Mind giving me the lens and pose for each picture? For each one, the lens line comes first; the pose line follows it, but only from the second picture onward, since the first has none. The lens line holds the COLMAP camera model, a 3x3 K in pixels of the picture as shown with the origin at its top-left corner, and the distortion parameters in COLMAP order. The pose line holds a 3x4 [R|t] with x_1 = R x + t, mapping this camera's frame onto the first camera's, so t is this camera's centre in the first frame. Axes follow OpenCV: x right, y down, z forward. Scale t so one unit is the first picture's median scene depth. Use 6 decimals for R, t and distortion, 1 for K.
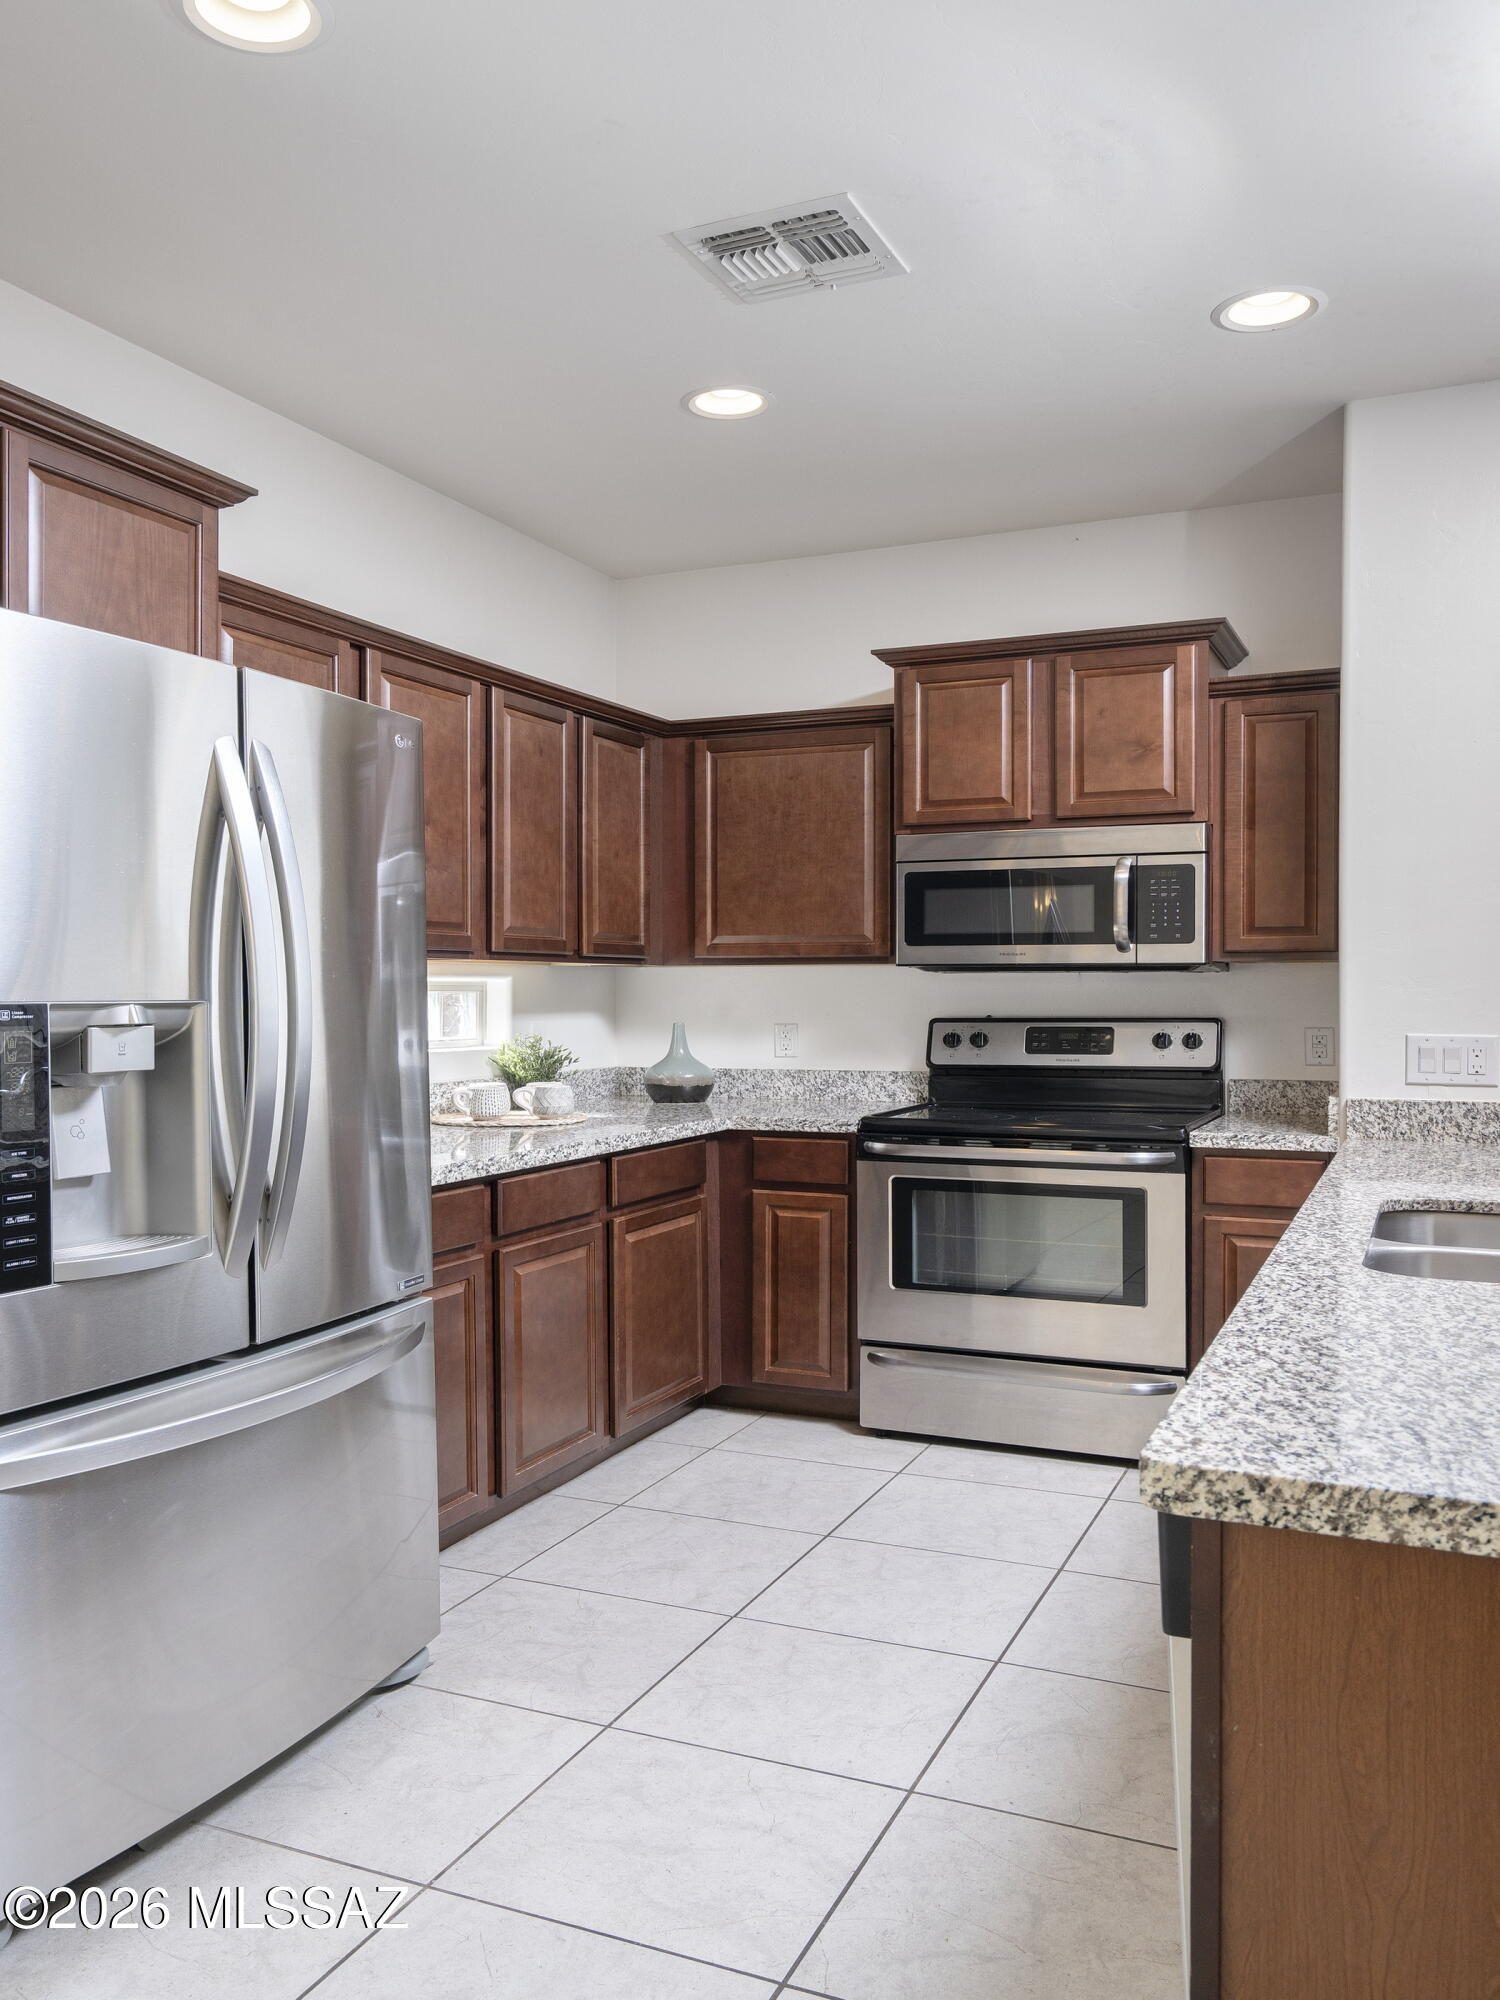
lens RADIAL K [[1292.5, 0, 750.0], [0, 1292.5, 1000.0], [0, 0, 1]] dist [0.004404, -0.001438]
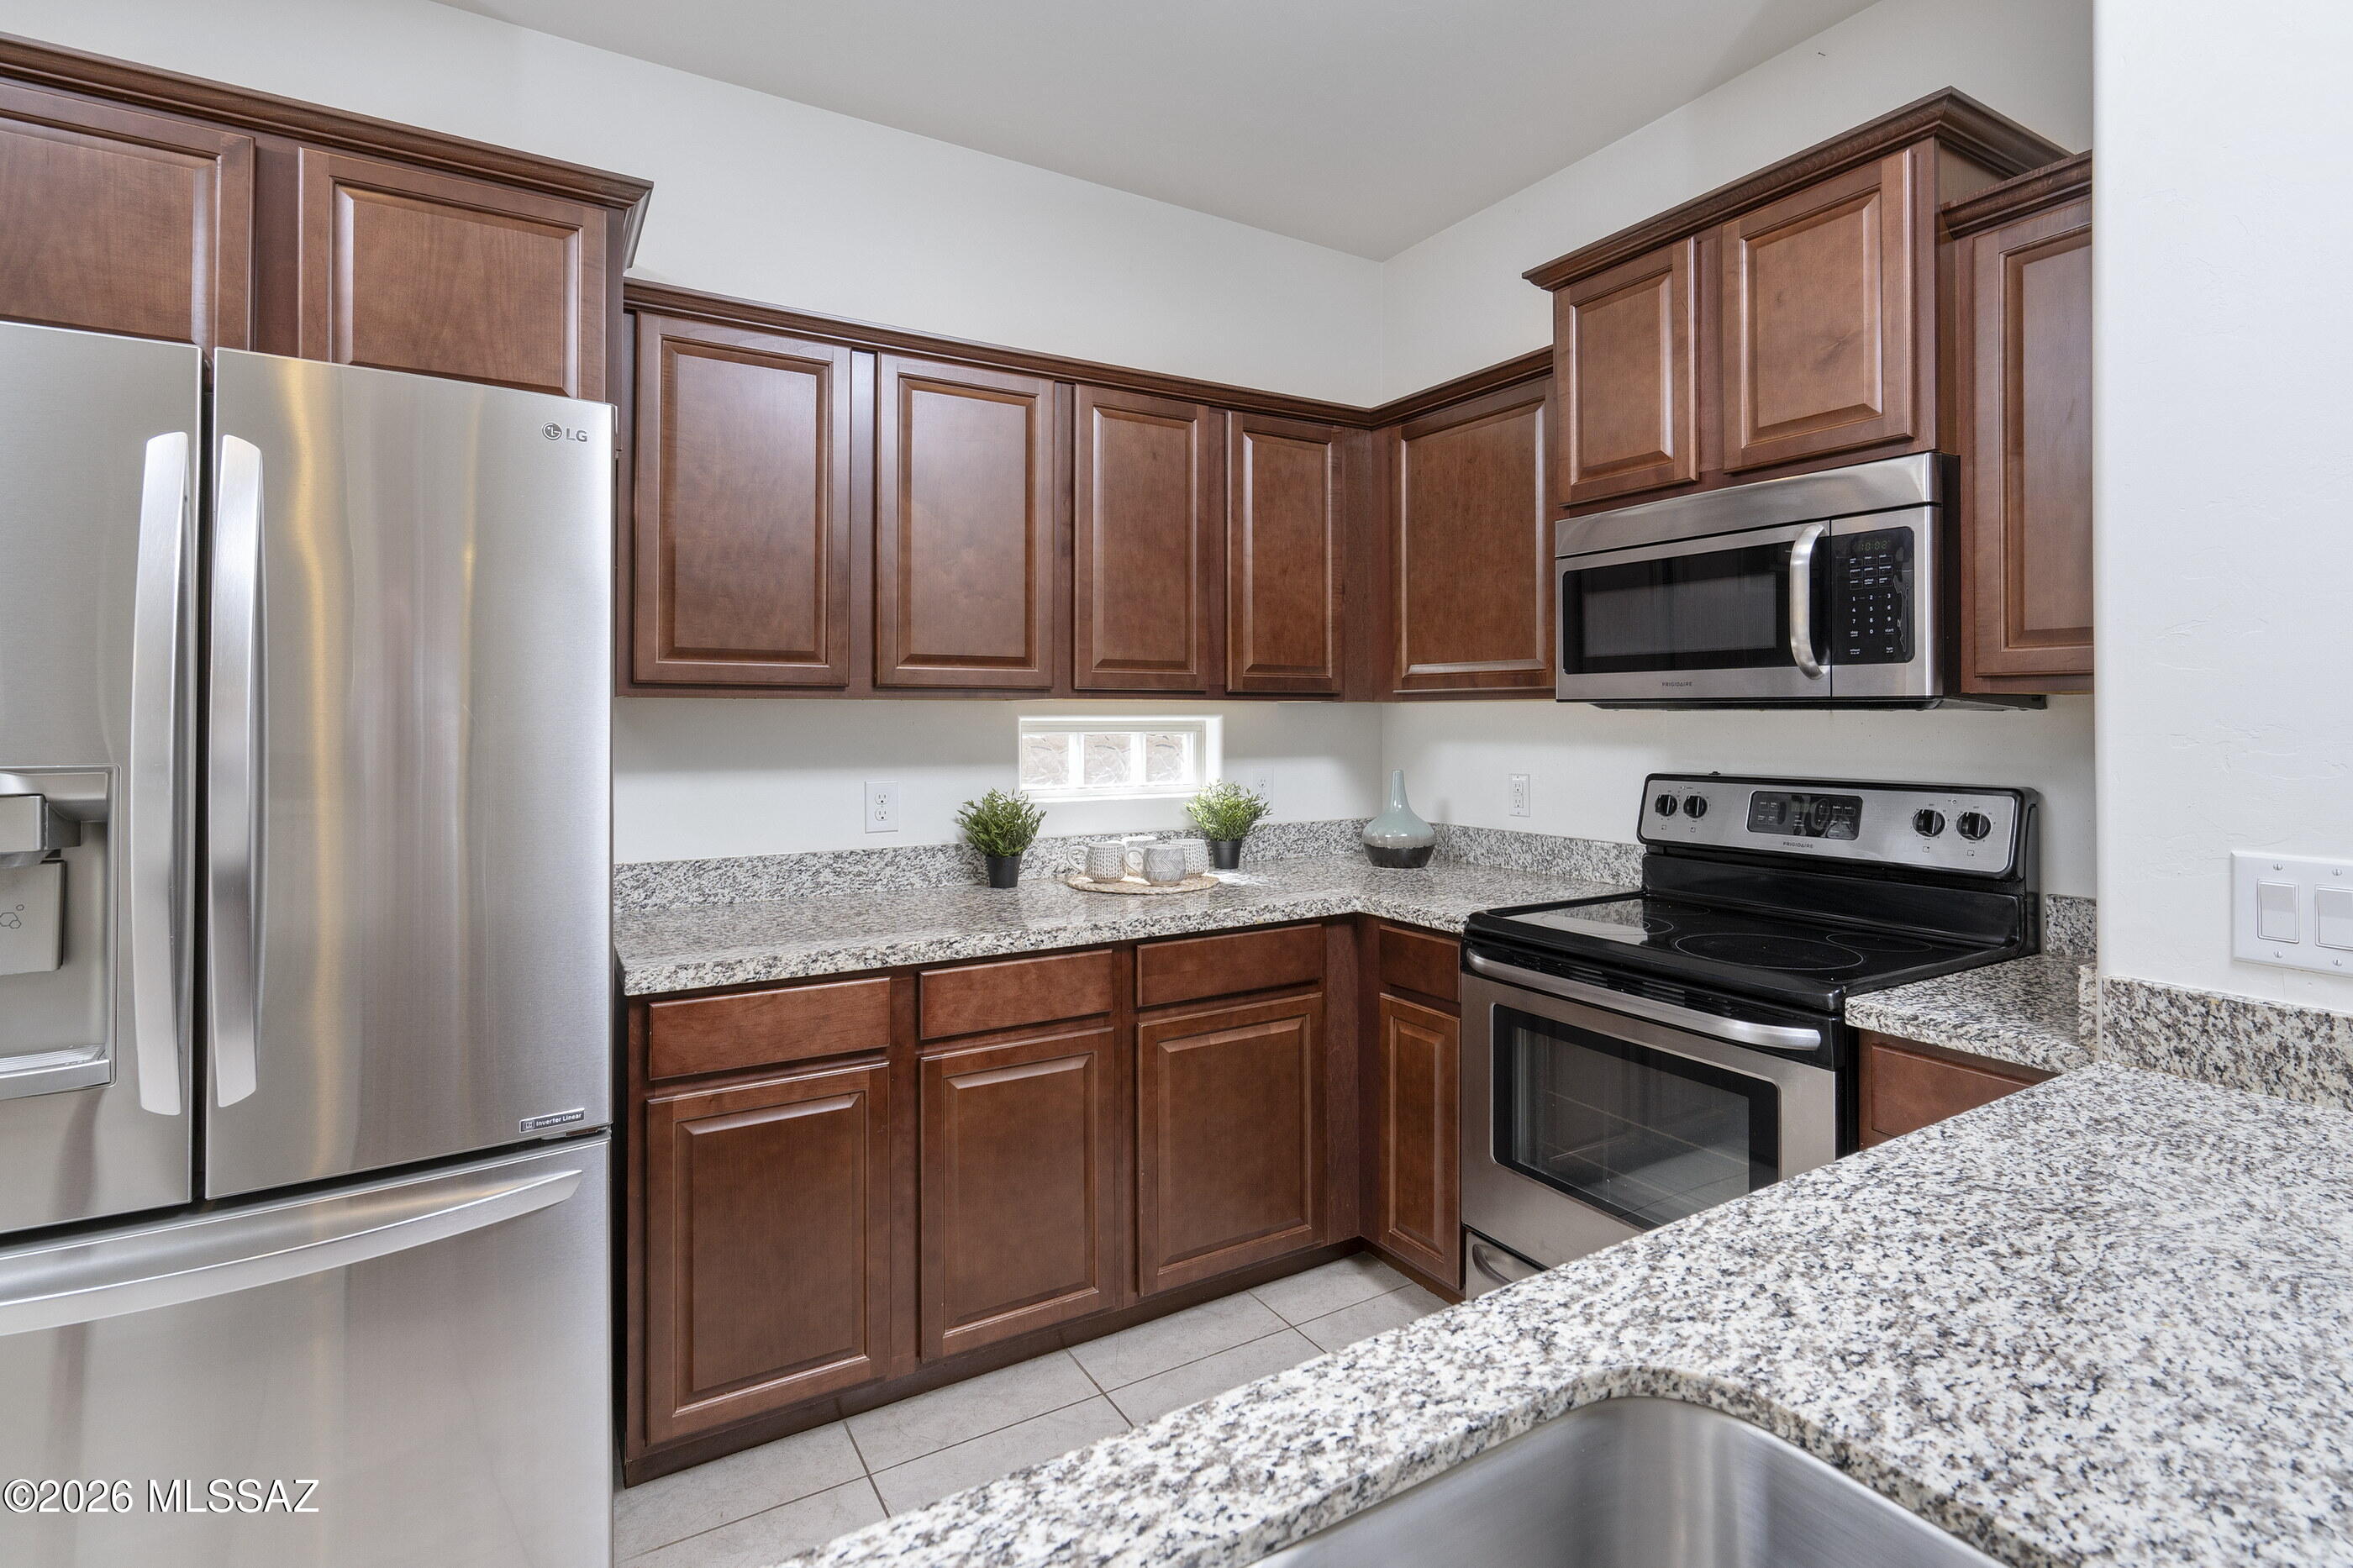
lens RADIAL K [[1138.1, 0, 1473.5], [0, 1138.1, 702.6], [0, 0, 1]] dist [-0.000667, 0.000508]
pose [[0.894845, -0.006022, -0.446336, 0.374250], [-0.001637, 0.999858, -0.016772, -0.016073], [0.446374, 0.015739, 0.894708, 0.433268]]
